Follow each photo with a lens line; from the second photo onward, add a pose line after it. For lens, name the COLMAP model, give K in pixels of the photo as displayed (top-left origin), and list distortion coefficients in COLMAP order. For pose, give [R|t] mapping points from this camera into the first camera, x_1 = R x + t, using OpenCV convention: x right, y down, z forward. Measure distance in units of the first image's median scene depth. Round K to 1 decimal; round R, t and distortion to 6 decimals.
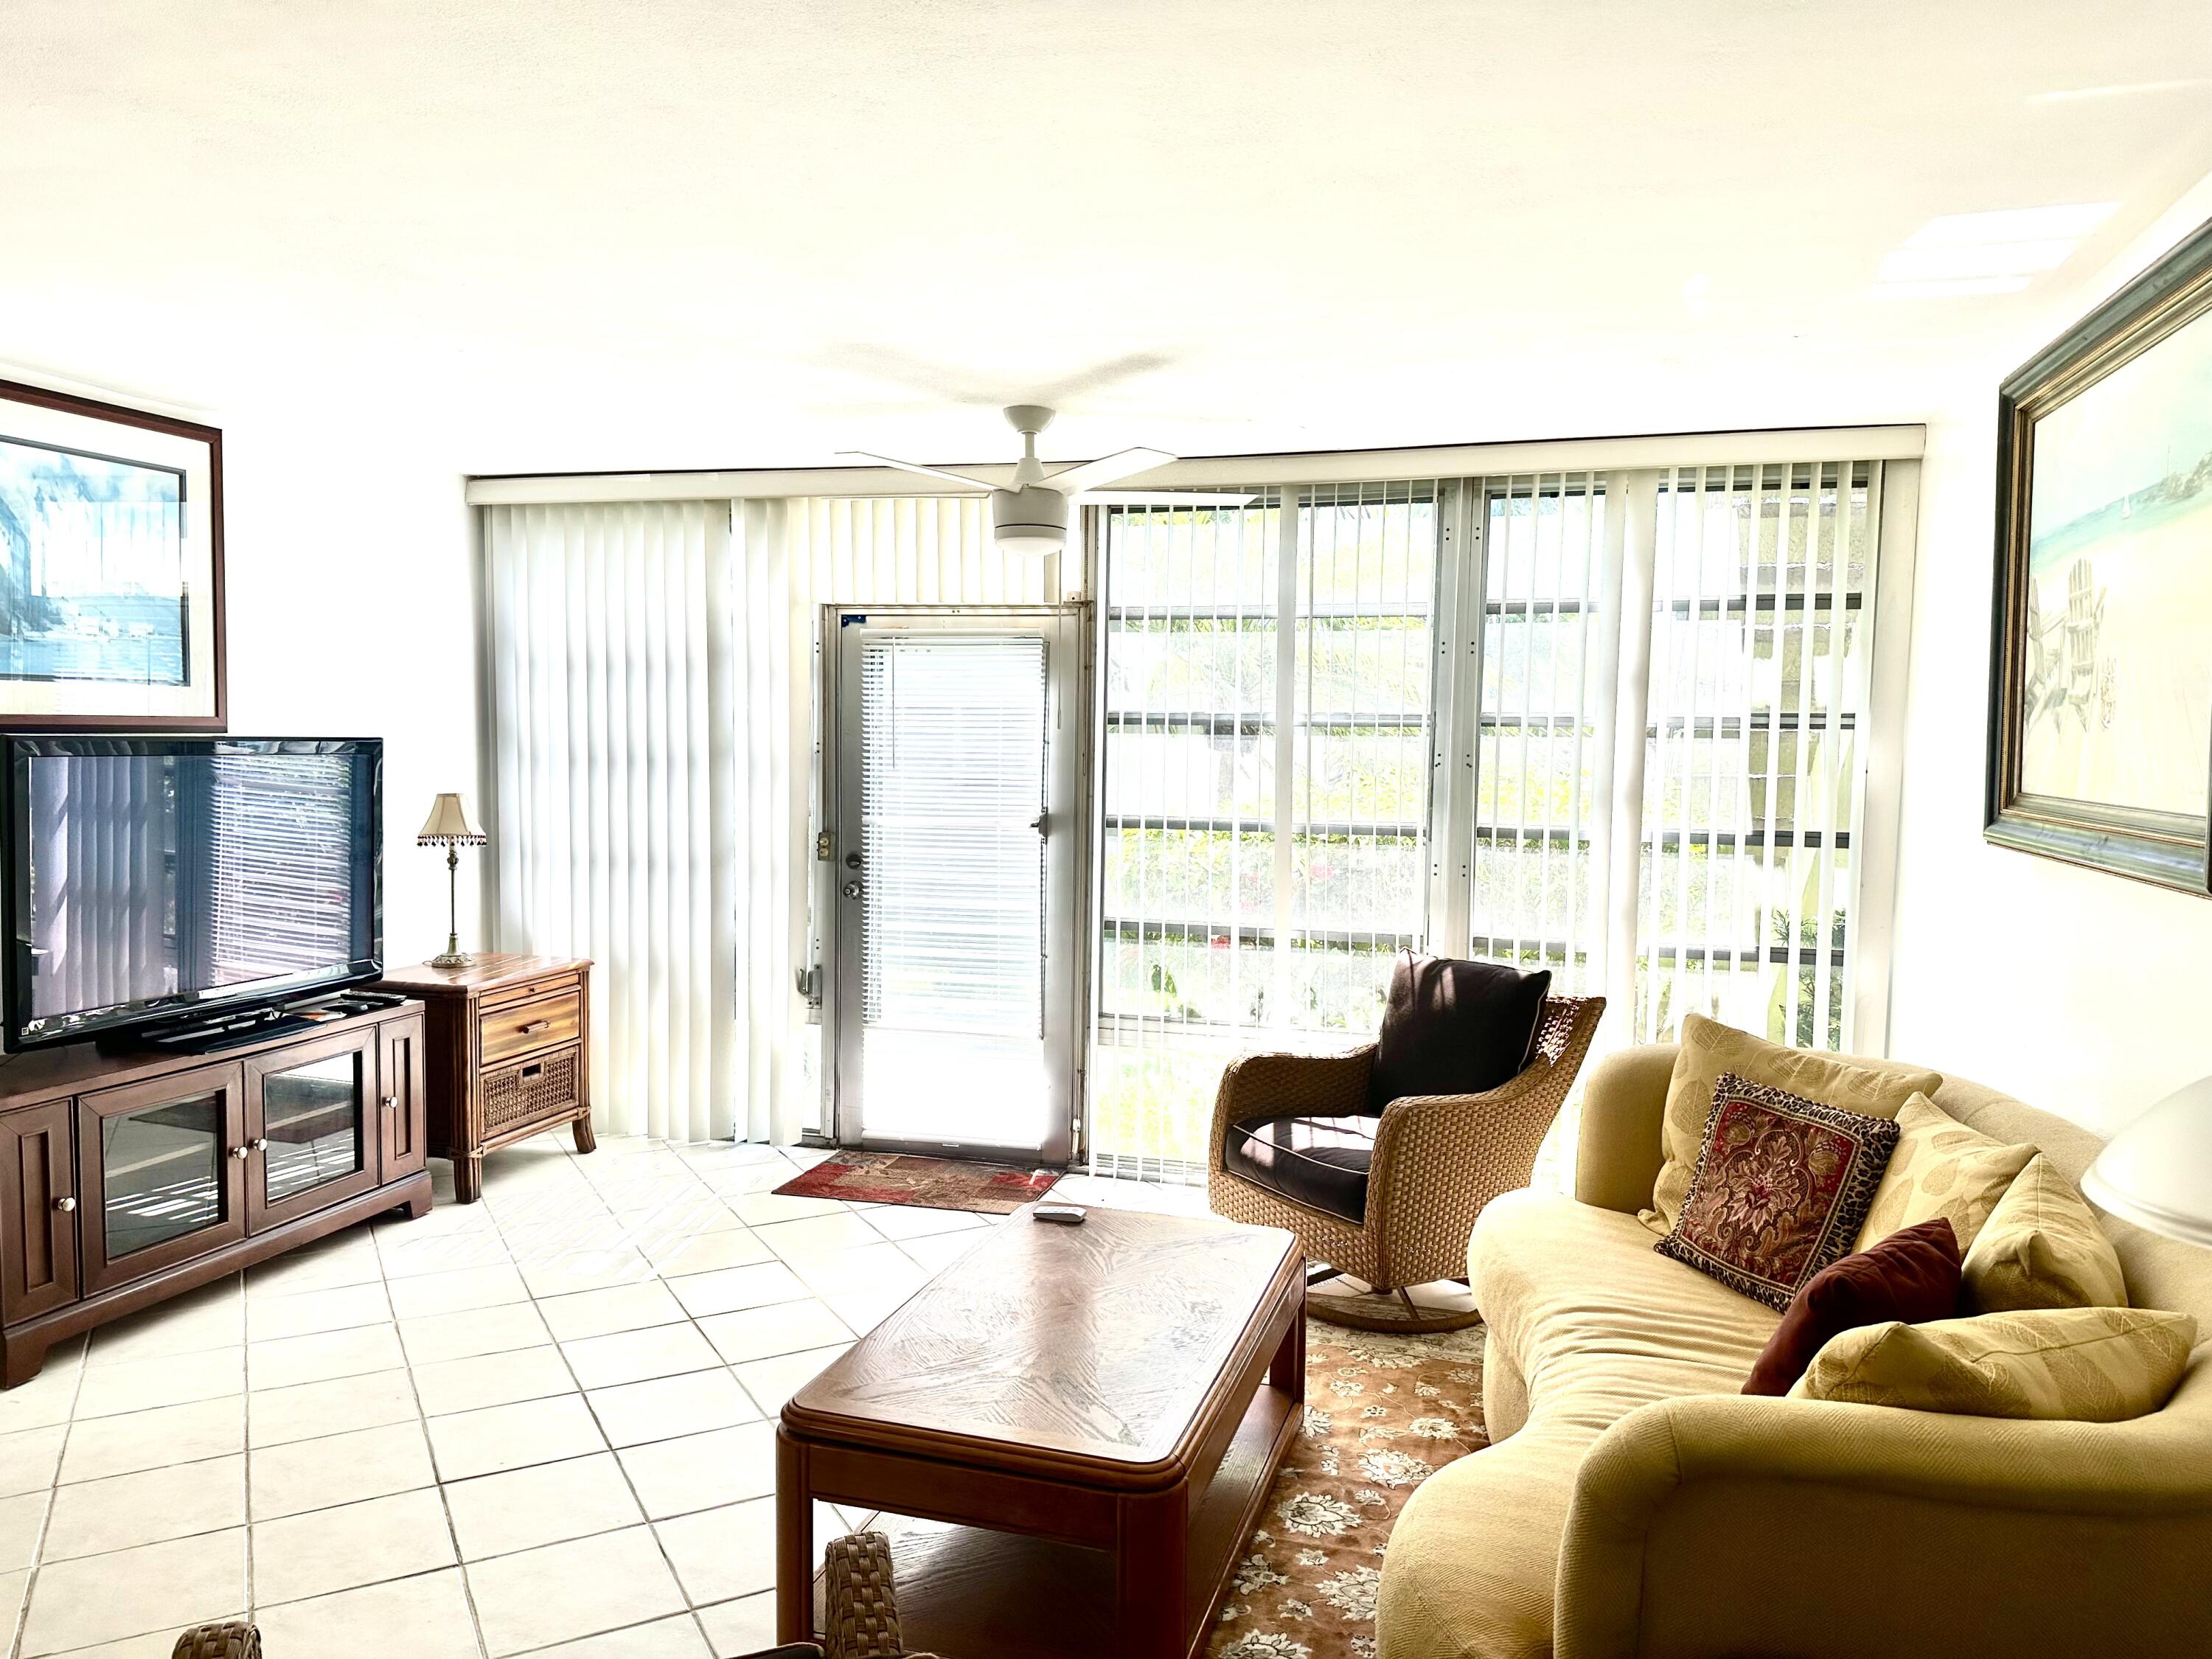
lens RADIAL K [[1546.7, 0, 1119.9], [0, 1546.7, 859.2], [0, 0, 1]] dist [0.136606, -0.218302]
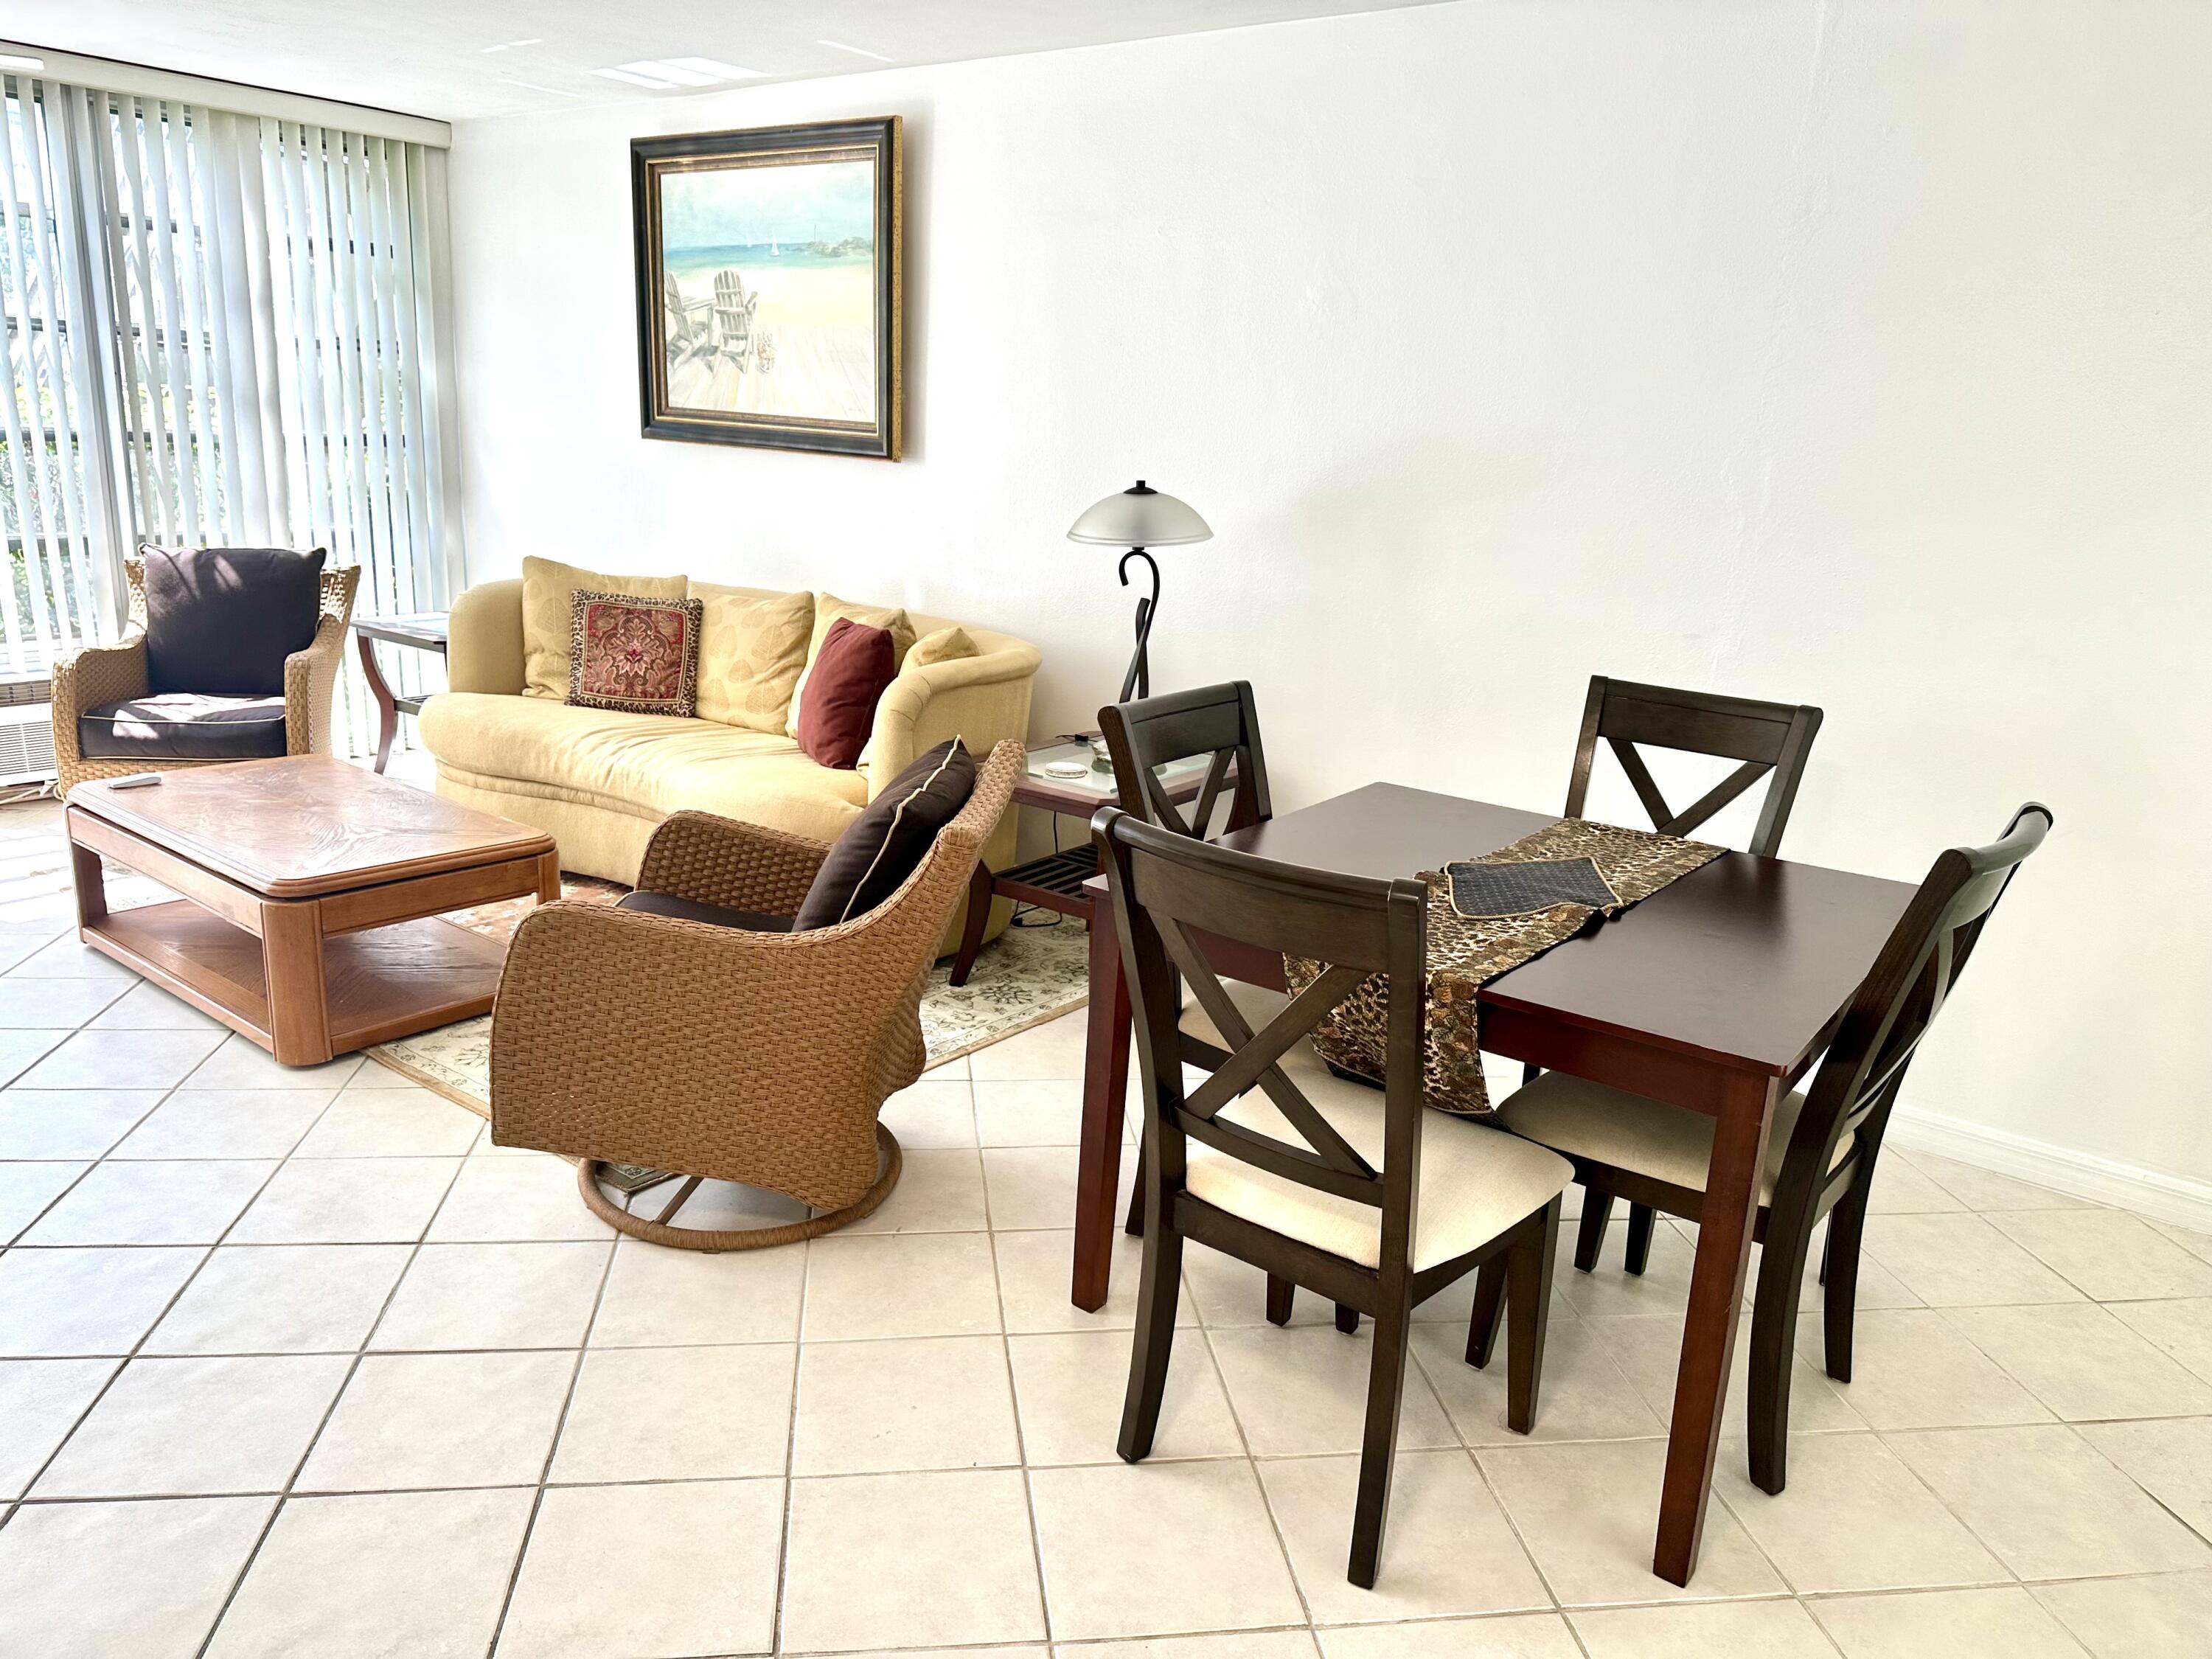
lens RADIAL K [[1605.2, 0, 1139.0], [0, 1605.2, 862.5], [0, 0, 1]] dist [0.086241, -0.114139]
pose [[0.357054, -0.244469, 0.901525, -0.710268], [0.026651, 0.967417, 0.251782, 0.004684], [-0.933704, -0.065873, 0.351935, -0.088887]]
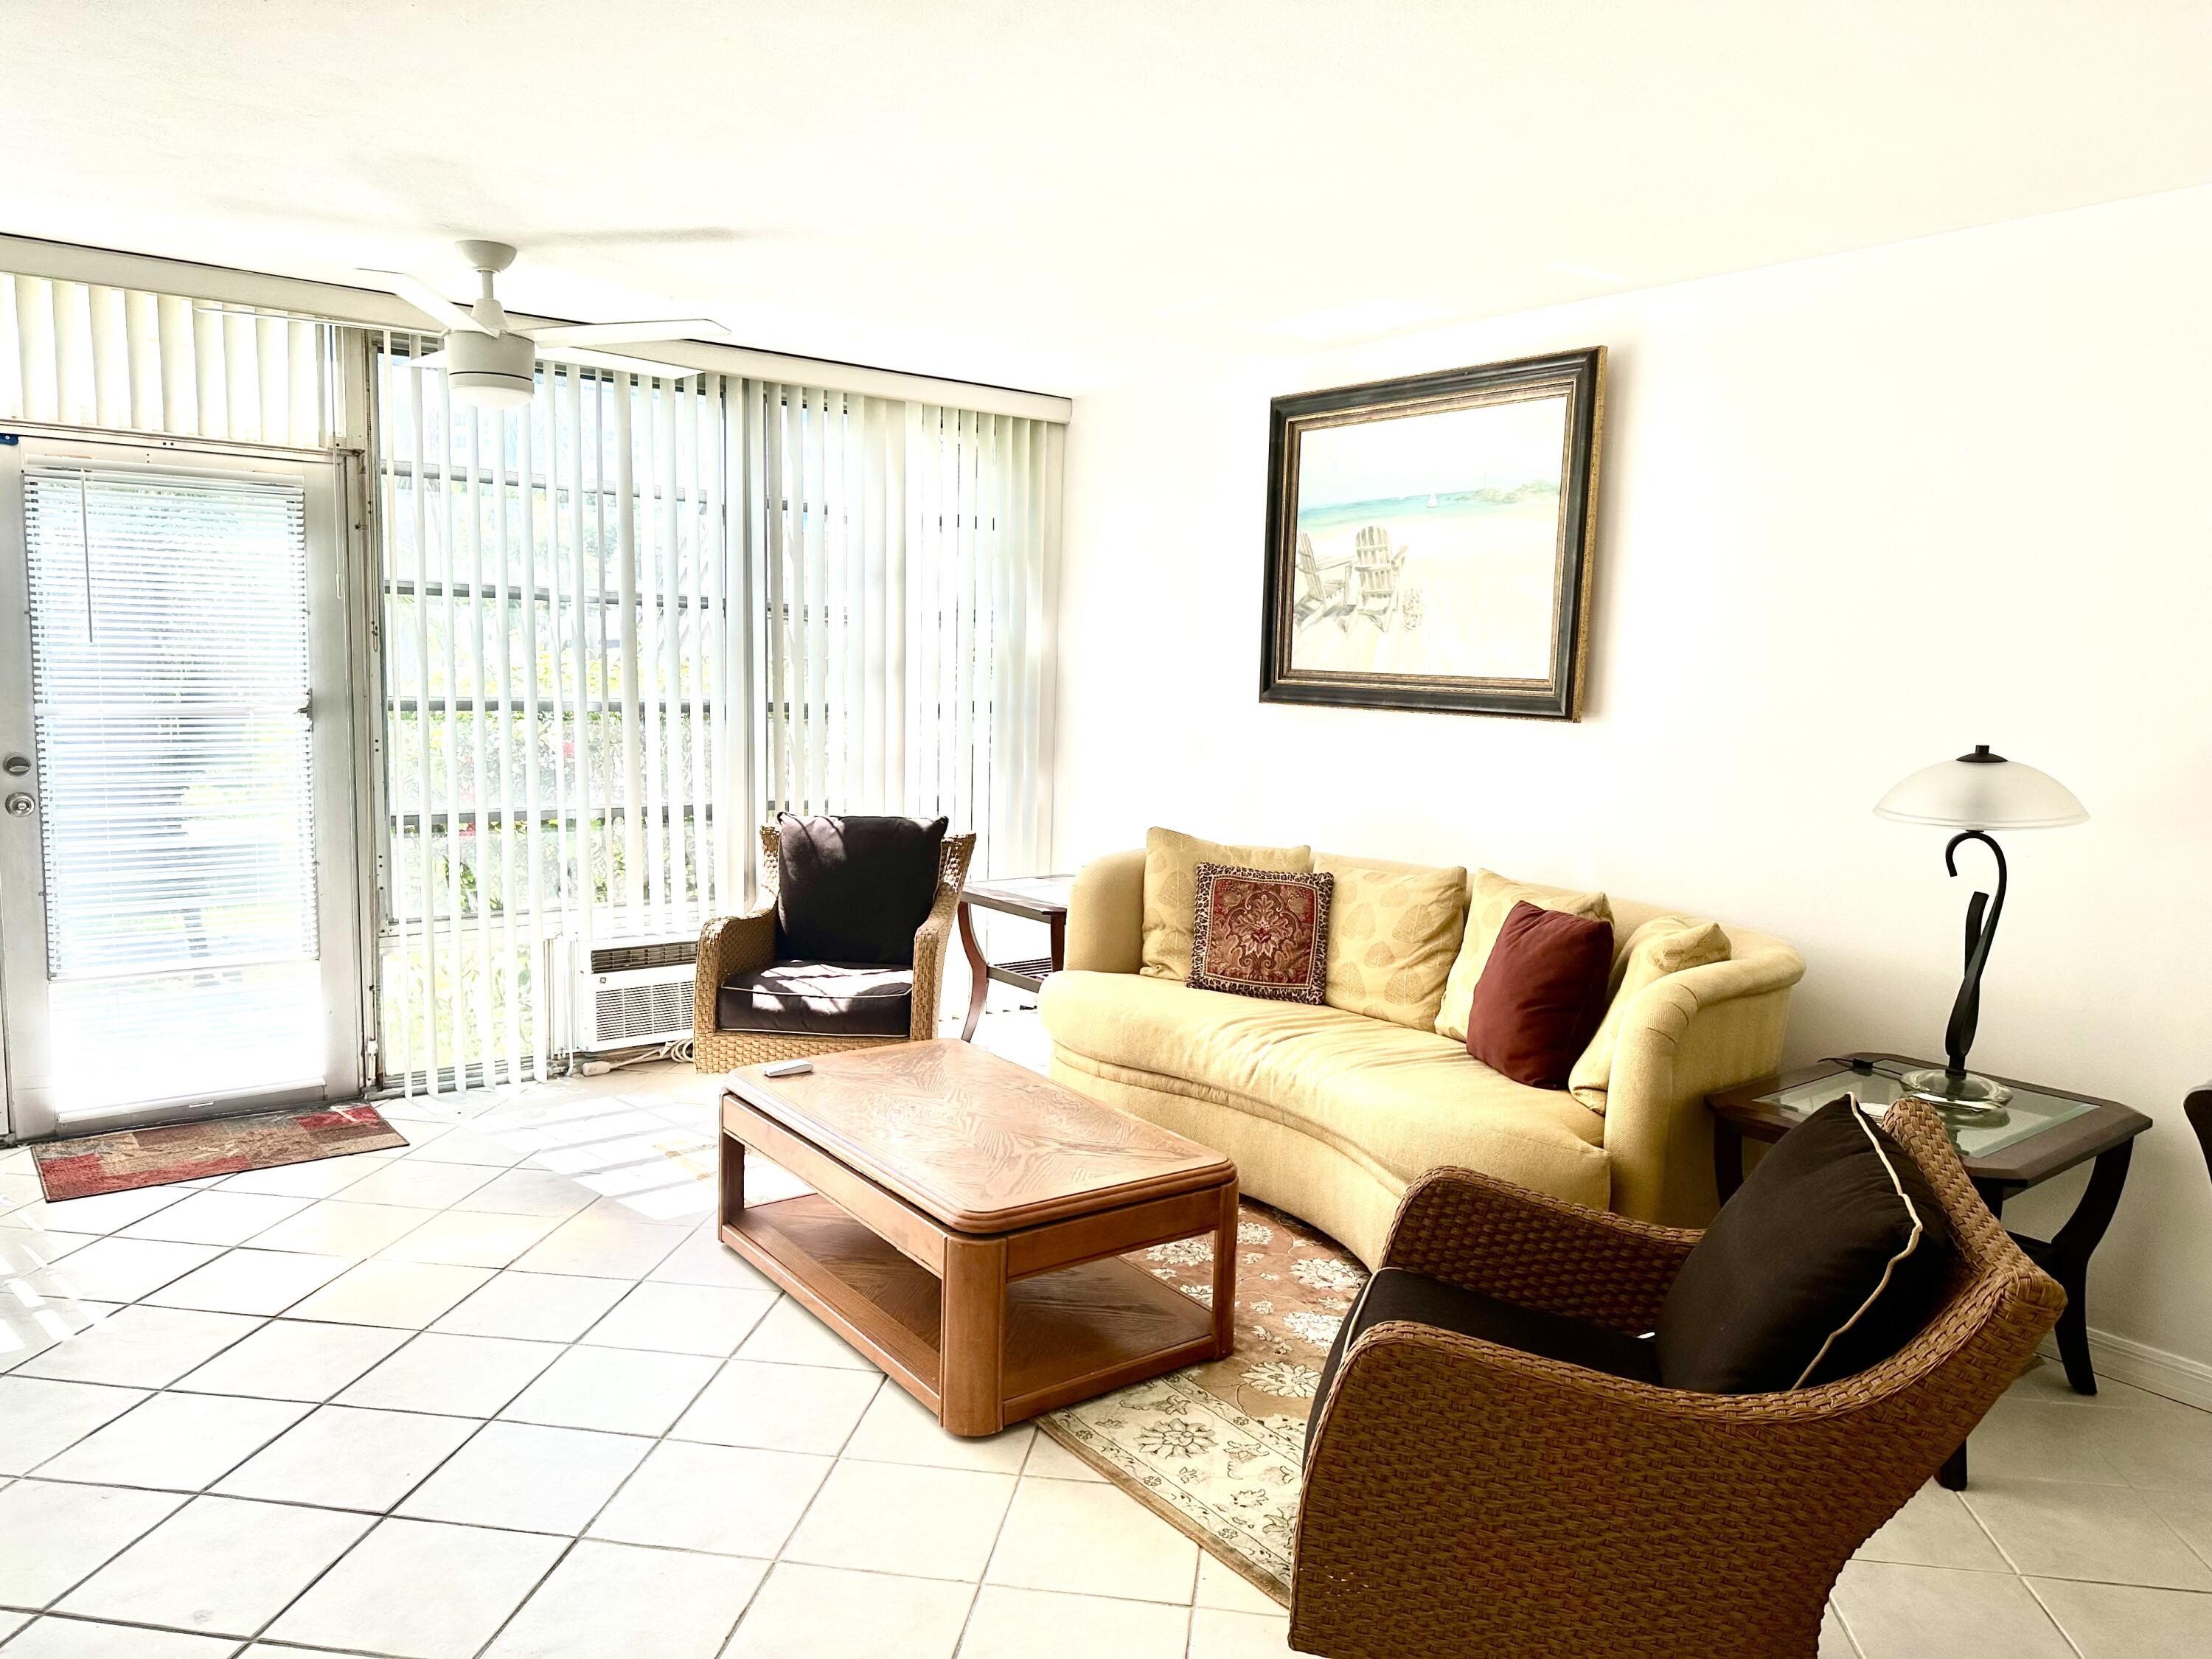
lens RADIAL K [[1566.7, 0, 1120.0], [0, 1566.7, 858.1], [0, 0, 1]] dist [0.183638, -0.384104]
pose [[0.586703, -0.102563, 0.803281, -0.627592], [0.040570, 0.994424, 0.097336, -0.010559], [-0.808786, -0.024518, 0.587592, 0.149919]]
